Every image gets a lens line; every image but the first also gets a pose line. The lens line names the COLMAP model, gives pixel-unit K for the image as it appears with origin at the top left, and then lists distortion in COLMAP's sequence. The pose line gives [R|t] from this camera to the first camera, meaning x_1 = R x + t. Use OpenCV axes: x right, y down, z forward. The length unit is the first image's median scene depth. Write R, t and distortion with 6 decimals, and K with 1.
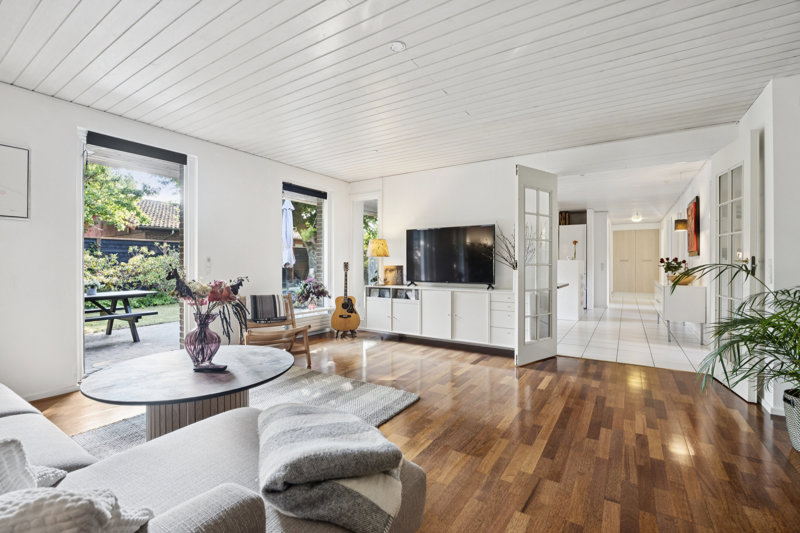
lens RADIAL K [[351.5, 0, 398.8], [0, 351.5, 264.2], [0, 0, 1]] dist [-0.002810, 0.000051]
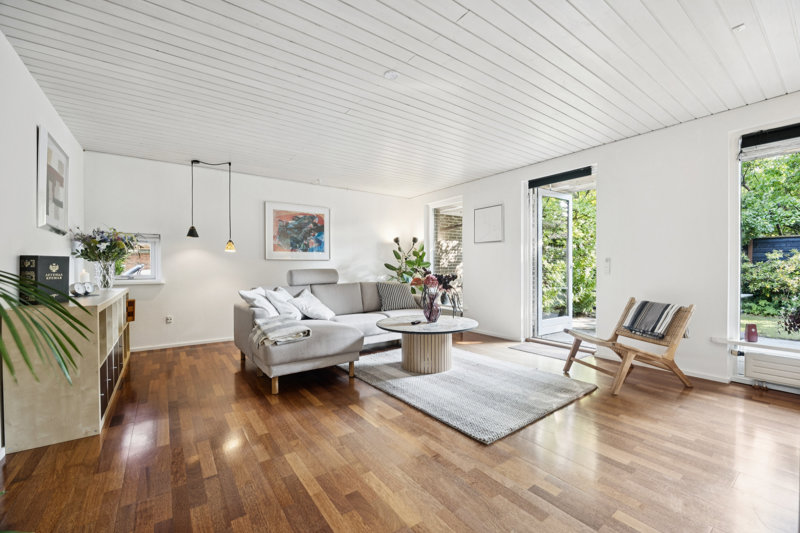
lens RADIAL K [[334.2, 0, 401.0], [0, 334.2, 267.8], [0, 0, 1]] dist [0.001198, 0.000189]
pose [[-0.359536, -0.002707, -0.933127, 0.963894], [-0.001176, 0.999996, -0.002448, 0.018146], [0.933131, 0.000217, -0.359538, 1.357433]]
